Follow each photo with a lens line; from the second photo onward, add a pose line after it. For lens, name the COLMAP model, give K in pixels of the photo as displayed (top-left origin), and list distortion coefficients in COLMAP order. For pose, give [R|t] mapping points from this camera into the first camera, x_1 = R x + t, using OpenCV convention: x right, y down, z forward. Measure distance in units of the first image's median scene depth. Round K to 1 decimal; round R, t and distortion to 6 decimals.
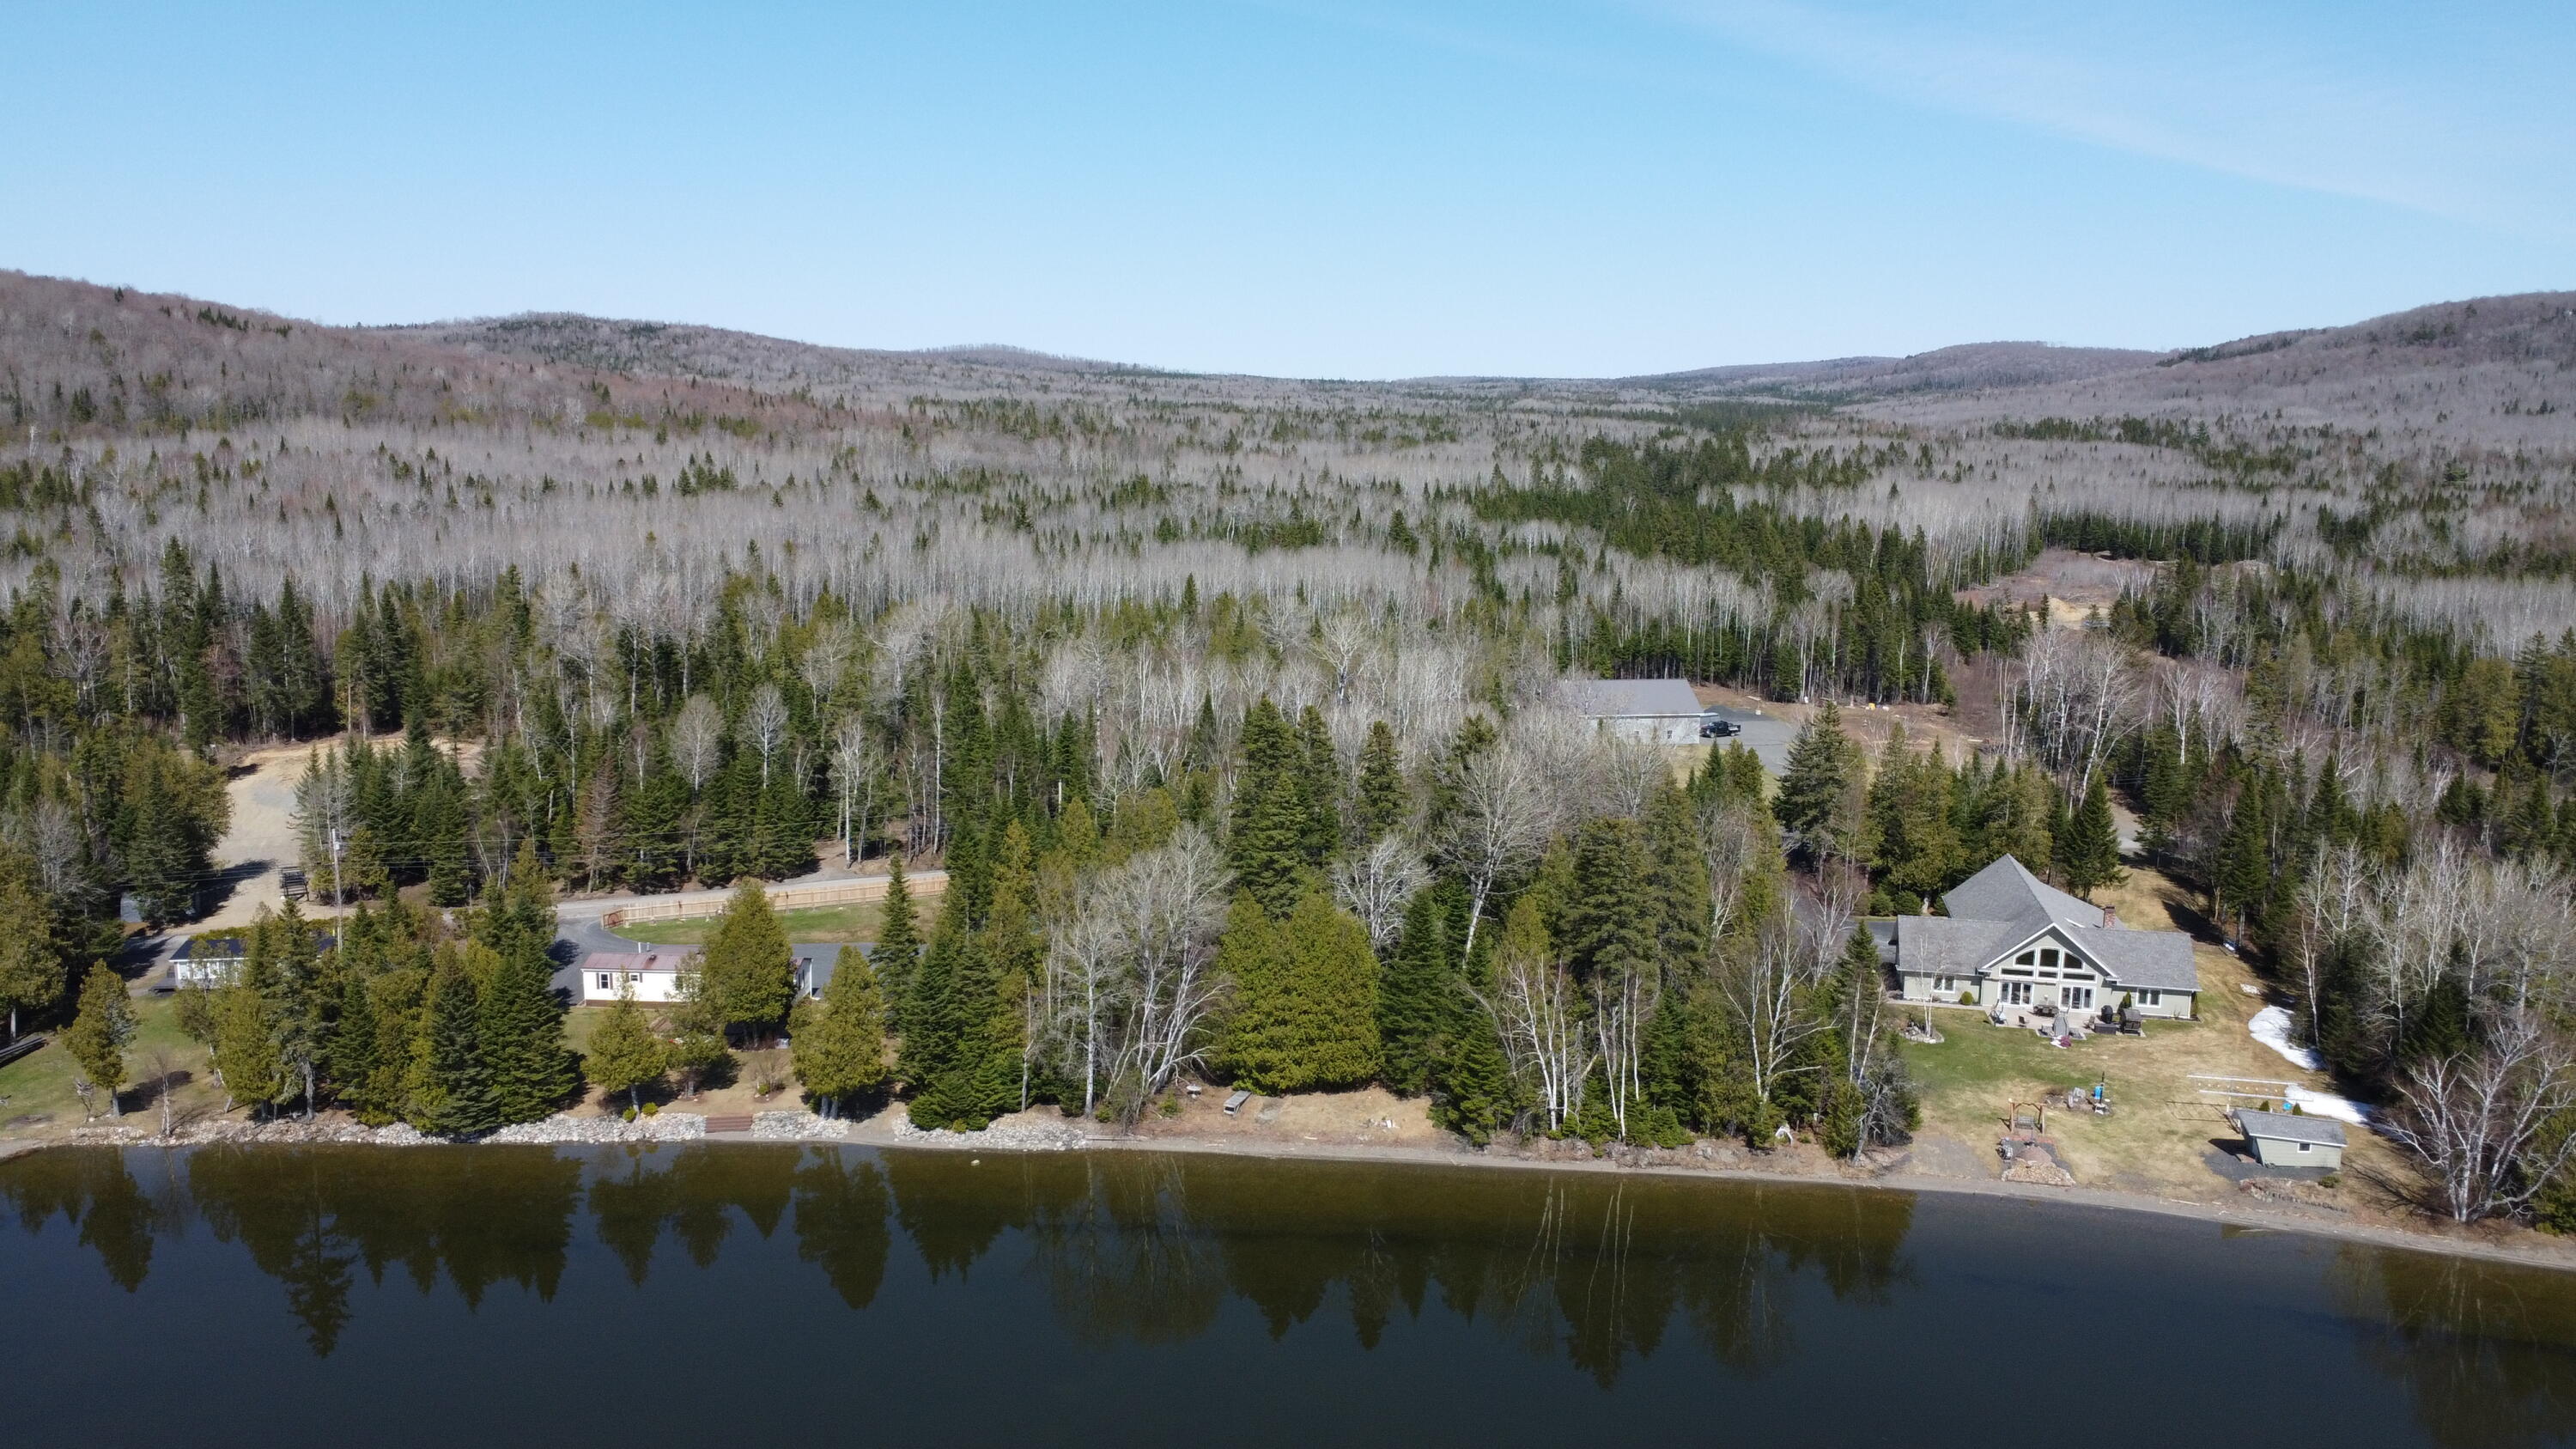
lens RADIAL K [[1929.6, 0, 1278.0], [0, 1929.6, 723.7], [0, 0, 1]] dist [0.006064, -0.006760]
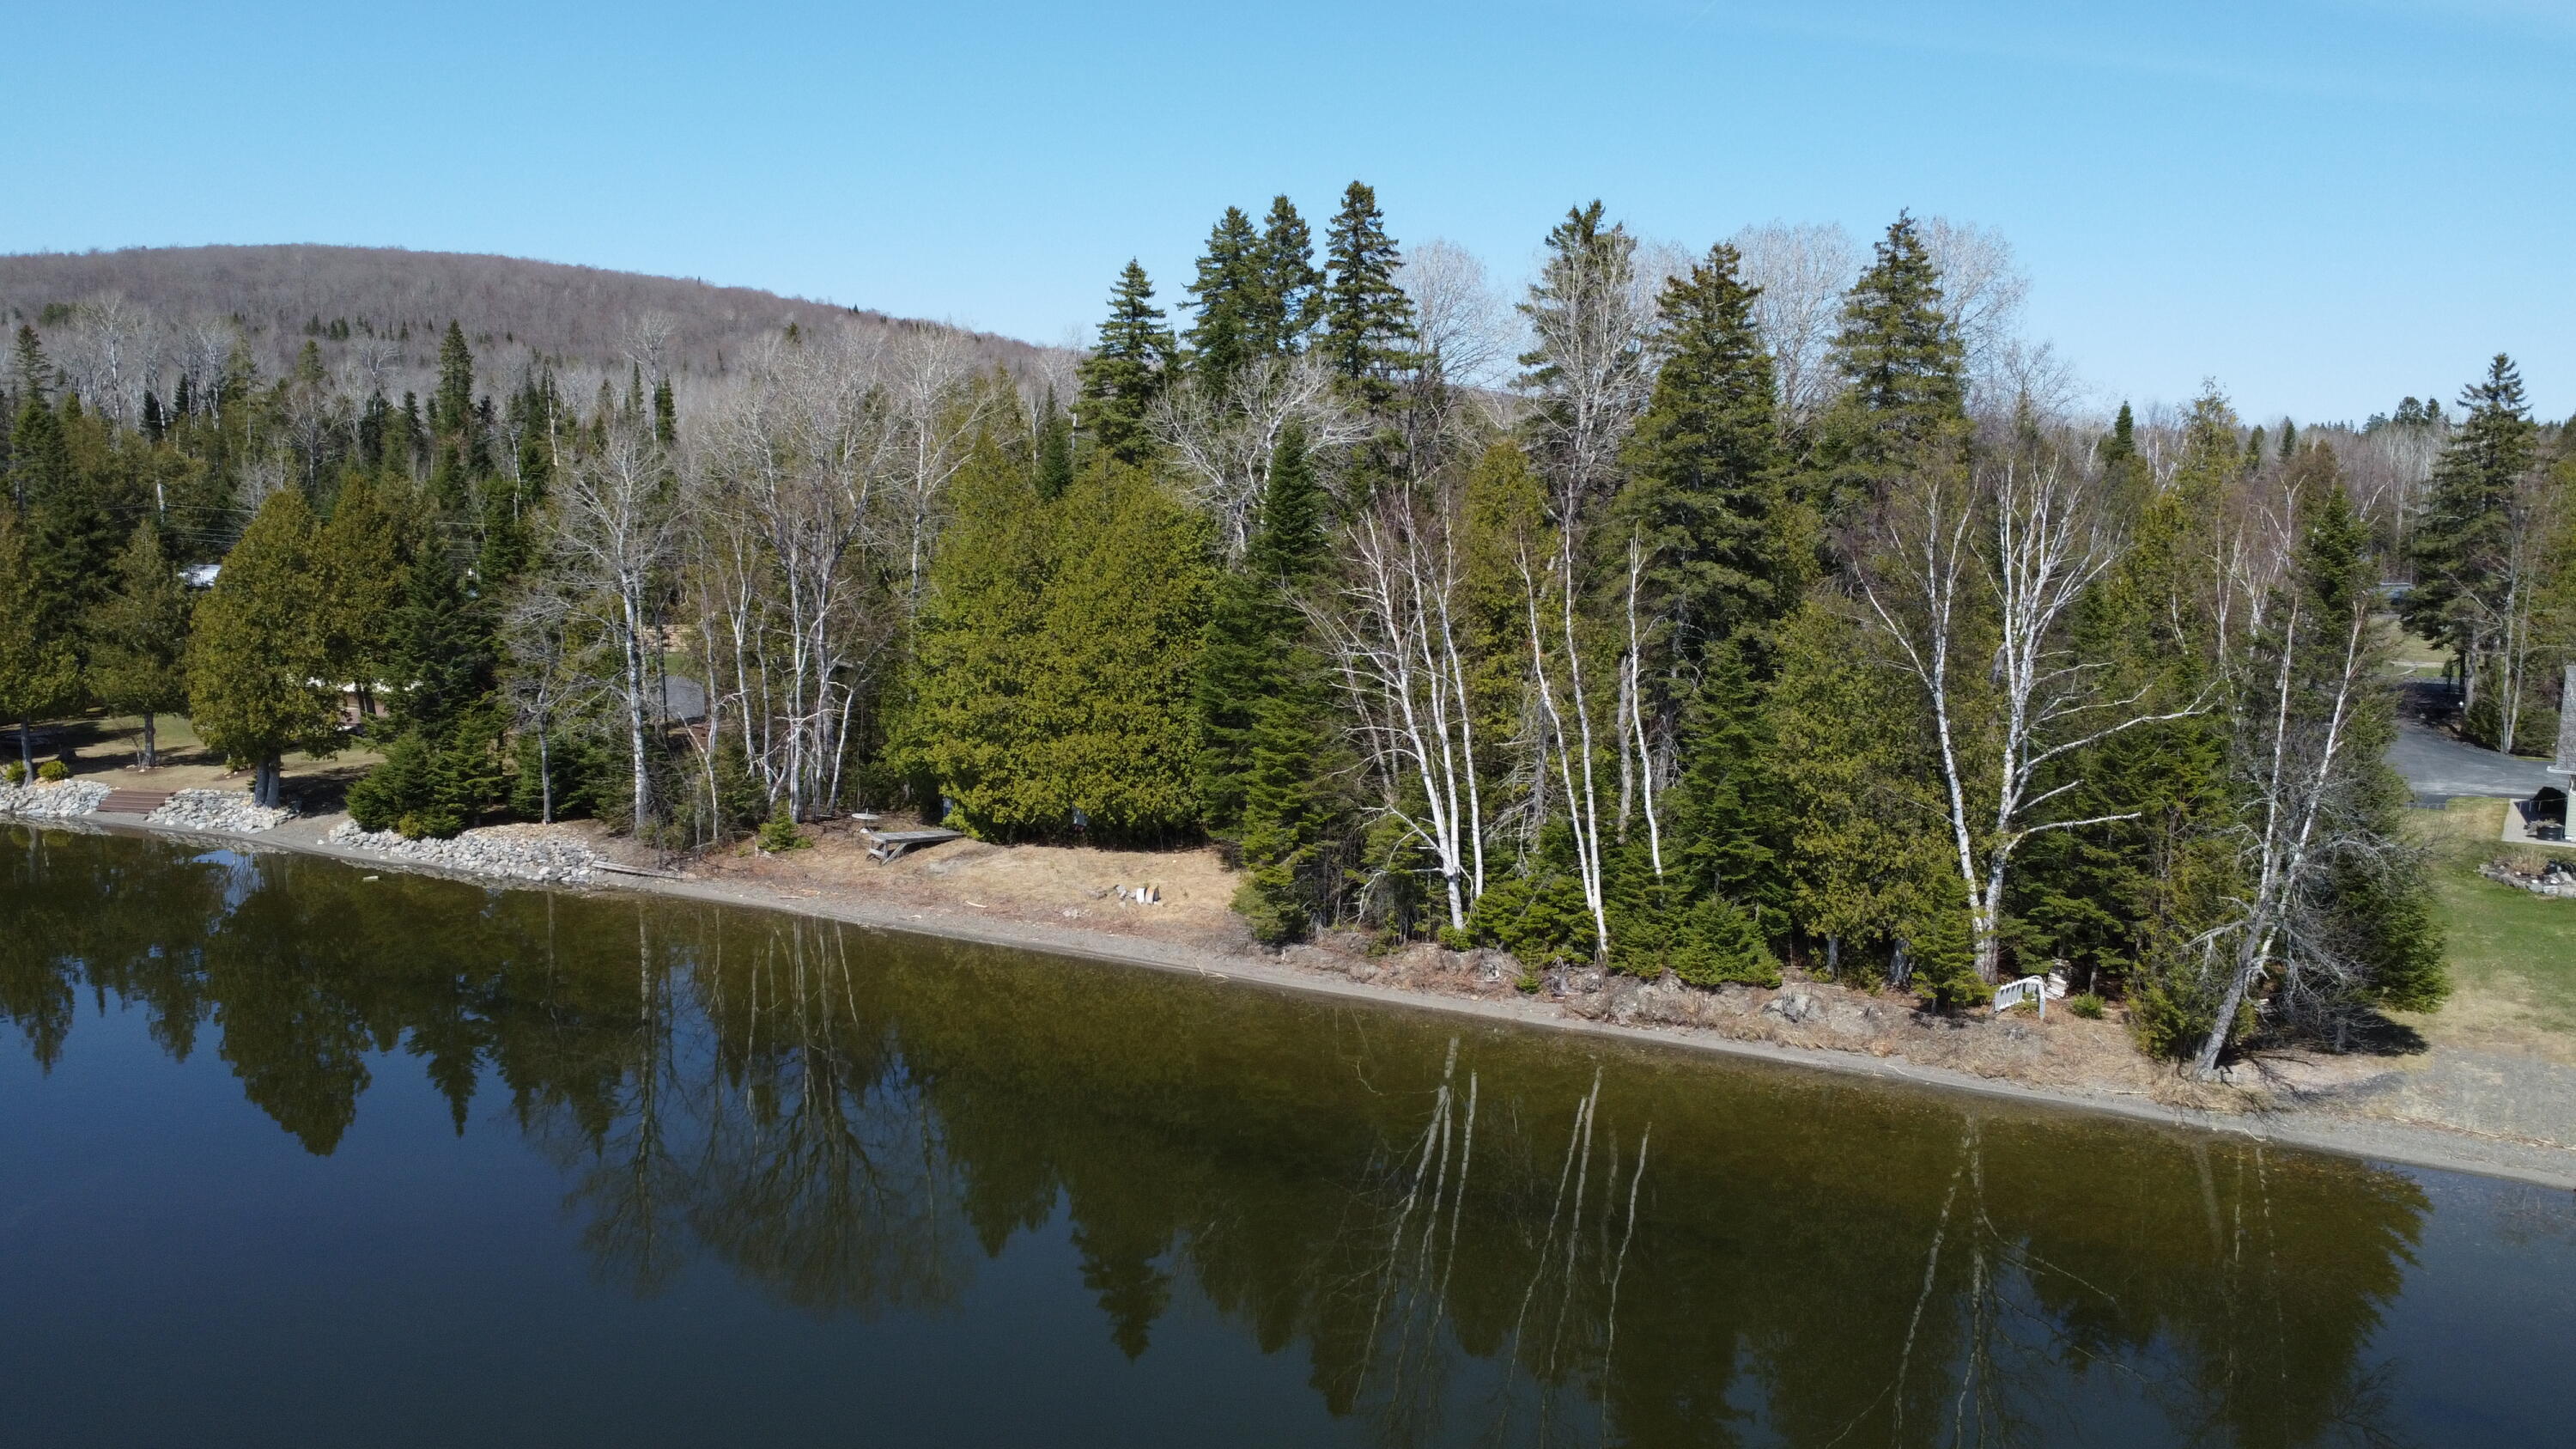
lens RADIAL K [[1929.6, 0, 1278.0], [0, 1929.6, 723.7], [0, 0, 1]] dist [0.006064, -0.006760]
pose [[0.927150, 0.050090, -0.371328, 0.222213], [-0.065741, 0.997398, -0.029603, 0.153101], [0.368879, 0.051858, 0.928030, 0.498570]]
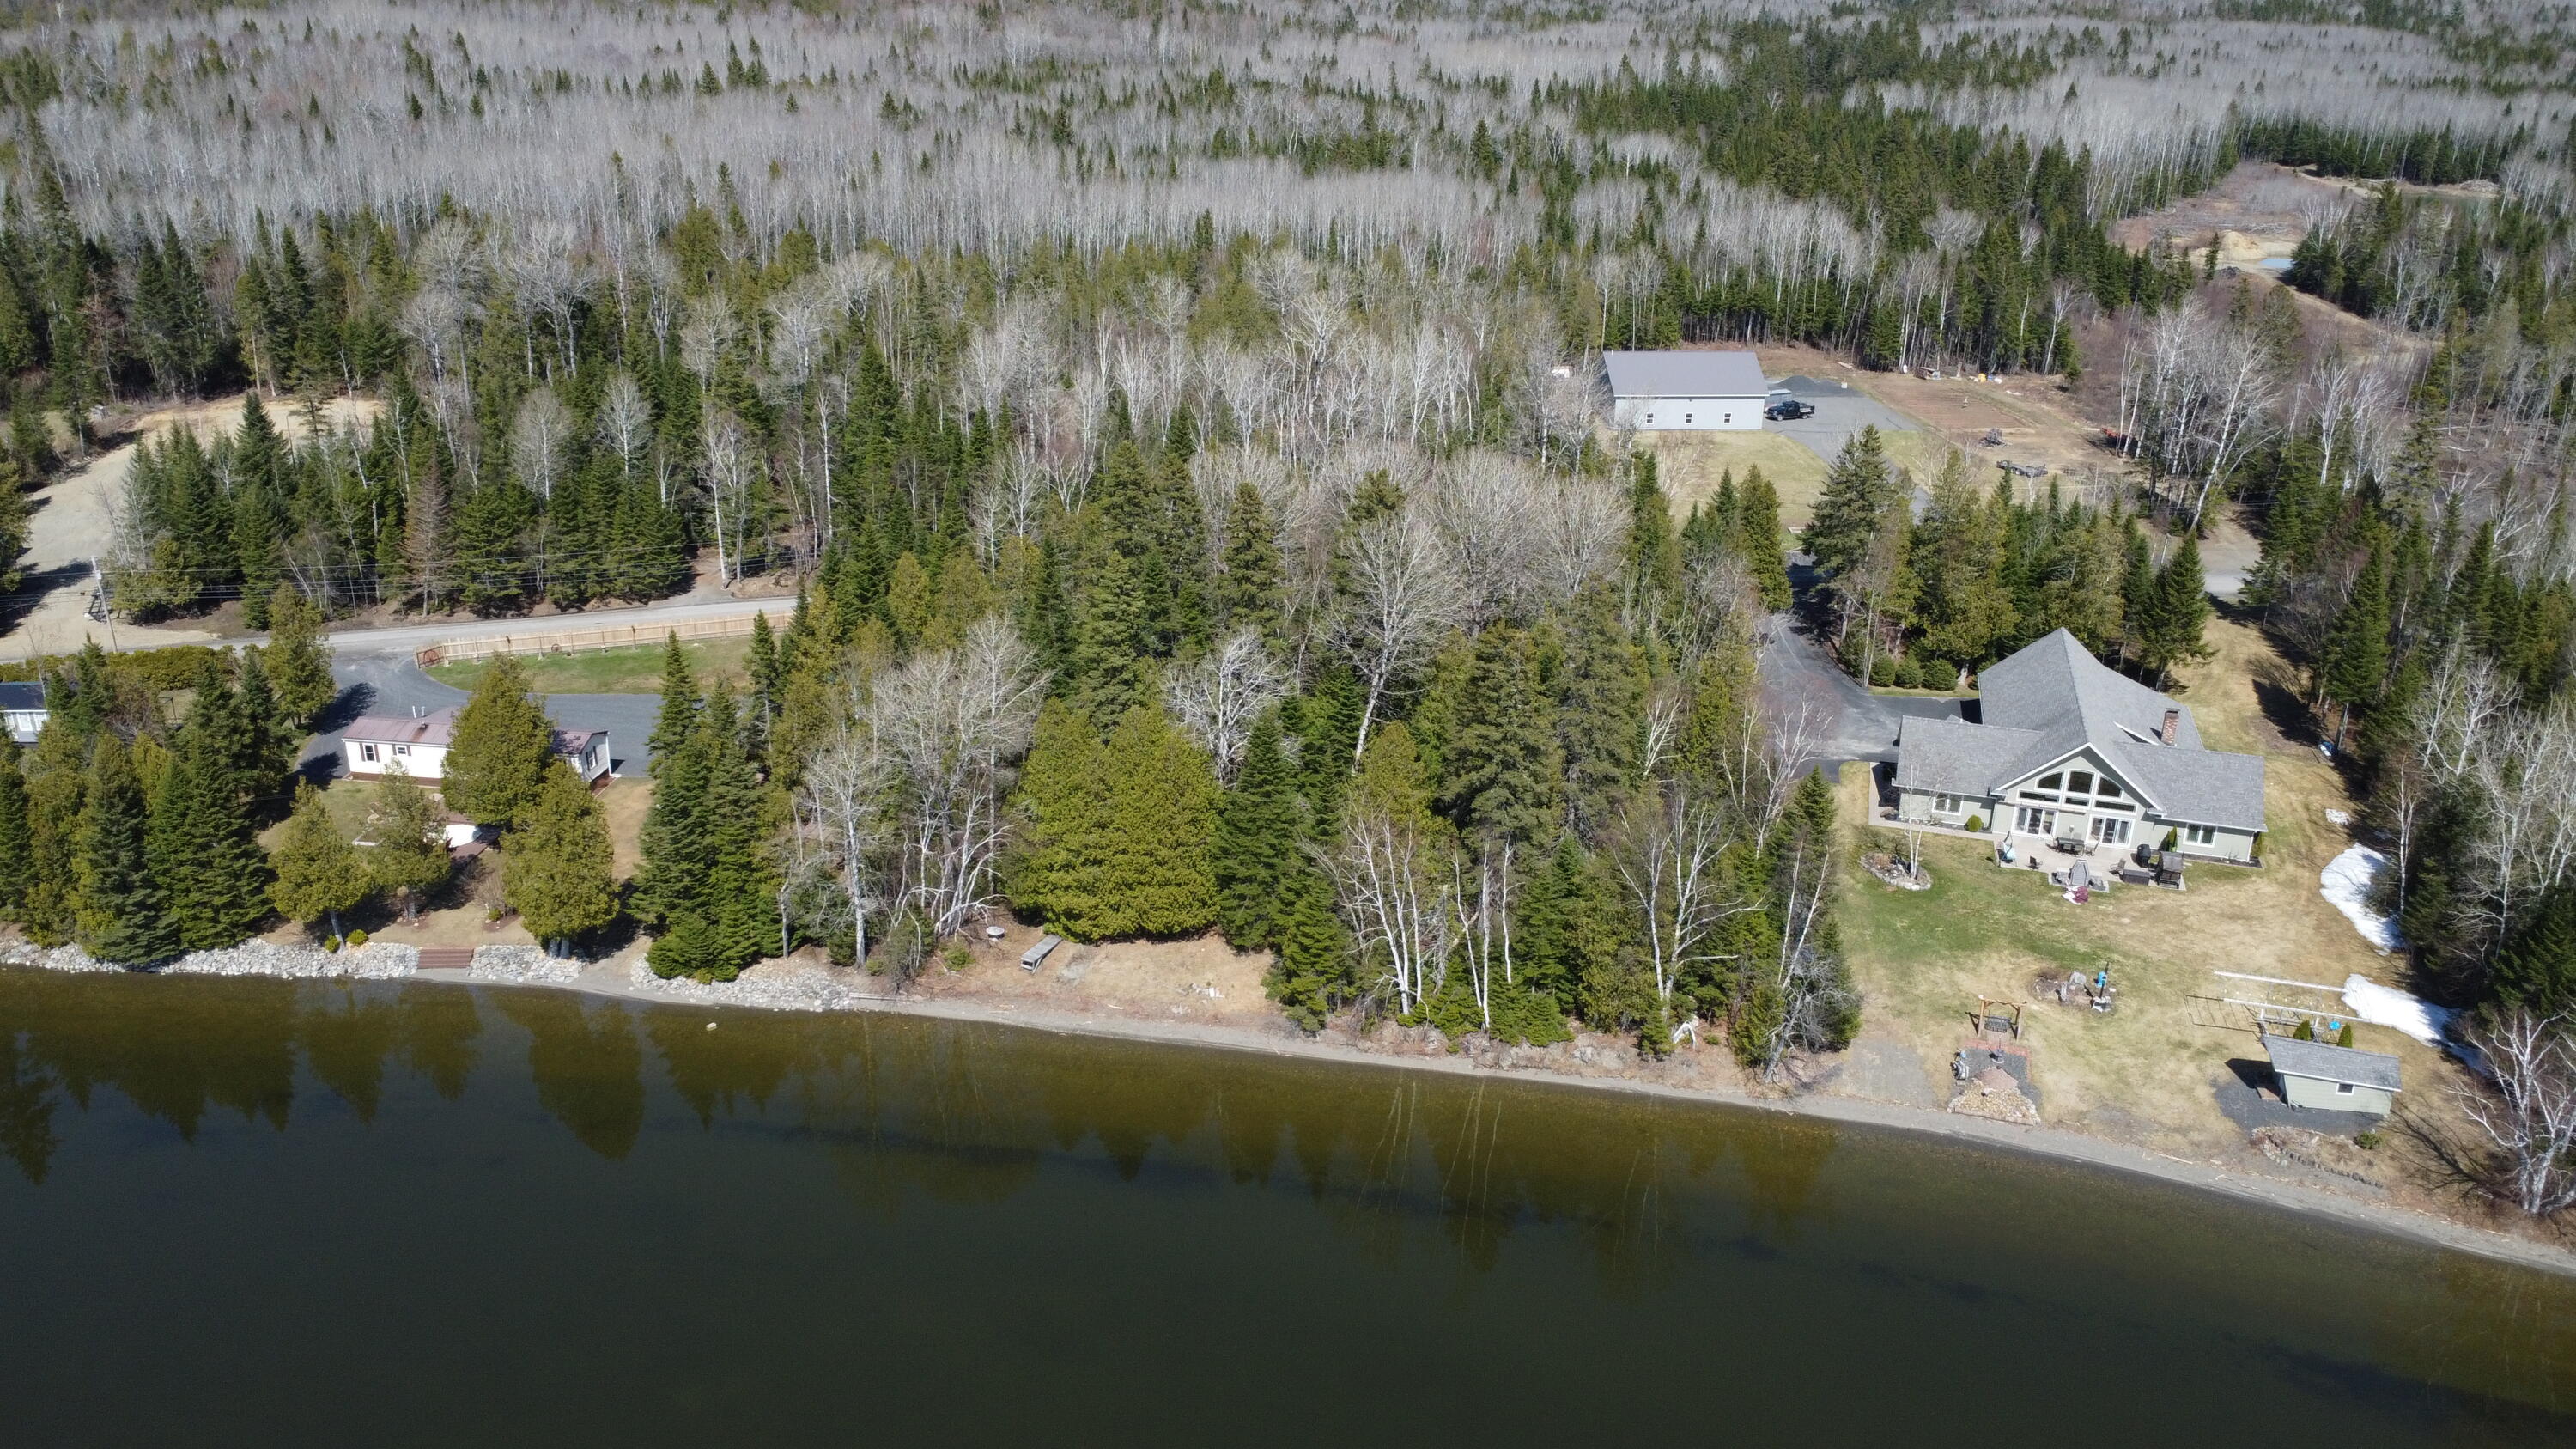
lens RADIAL K [[1929.6, 0, 1278.0], [0, 1929.6, 723.7], [0, 0, 1]] dist [0.006064, -0.006760]
pose [[0.996620, 0.033495, -0.075007, 0.124092], [-0.016958, 0.977316, 0.211104, -0.070226], [0.080377, -0.209119, 0.974581, 0.186442]]
